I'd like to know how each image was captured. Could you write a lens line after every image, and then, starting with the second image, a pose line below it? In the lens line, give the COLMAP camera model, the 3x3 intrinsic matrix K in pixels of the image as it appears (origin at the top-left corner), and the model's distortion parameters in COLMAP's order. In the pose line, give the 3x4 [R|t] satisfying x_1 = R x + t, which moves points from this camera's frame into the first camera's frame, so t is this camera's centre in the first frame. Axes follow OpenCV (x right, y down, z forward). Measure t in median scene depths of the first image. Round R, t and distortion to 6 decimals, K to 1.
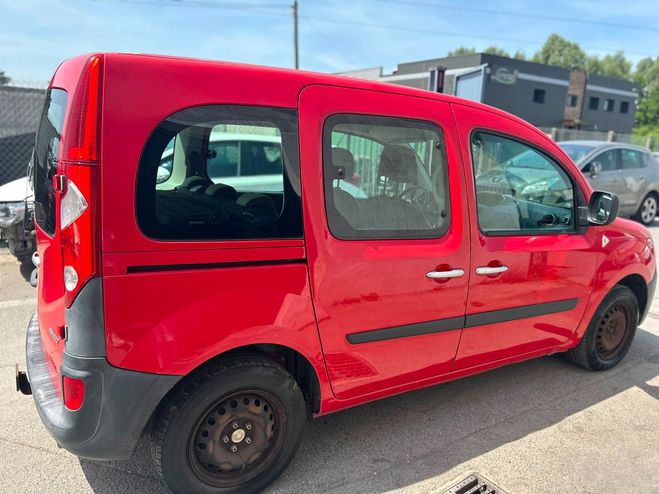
lens RADIAL K [[486.5, 0, 329.5], [0, 486.5, 247.0], [0, 0, 1]] dist [0.046715, -0.044166]
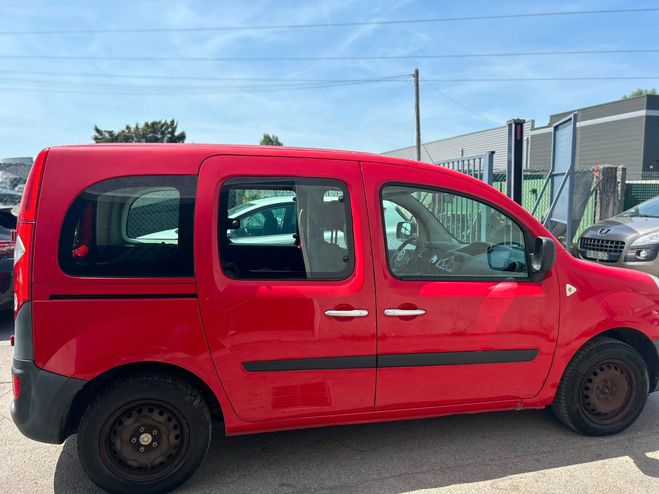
lens RADIAL K [[486.5, 0, 329.5], [0, 486.5, 247.0], [0, 0, 1]] dist [0.046715, -0.044166]
pose [[0.950128, -0.014501, -0.311521, 0.607324], [-0.022929, 0.992966, -0.116156, 0.038985], [0.311015, 0.117506, 0.943113, -0.067638]]
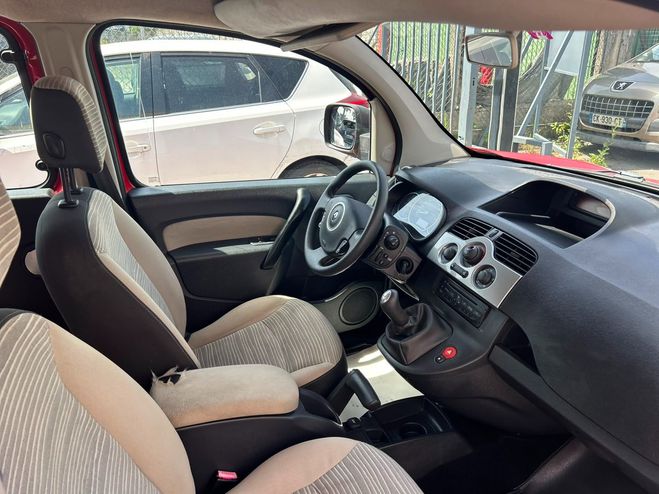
lens RADIAL K [[486.5, 0, 329.5], [0, 486.5, 247.0], [0, 0, 1]] dist [0.046715, -0.044166]
pose [[0.980352, 0.017525, -0.196474, 0.411033], [0.019667, 0.982398, 0.185761, -0.244384], [0.196271, -0.185976, 0.962752, 1.127927]]
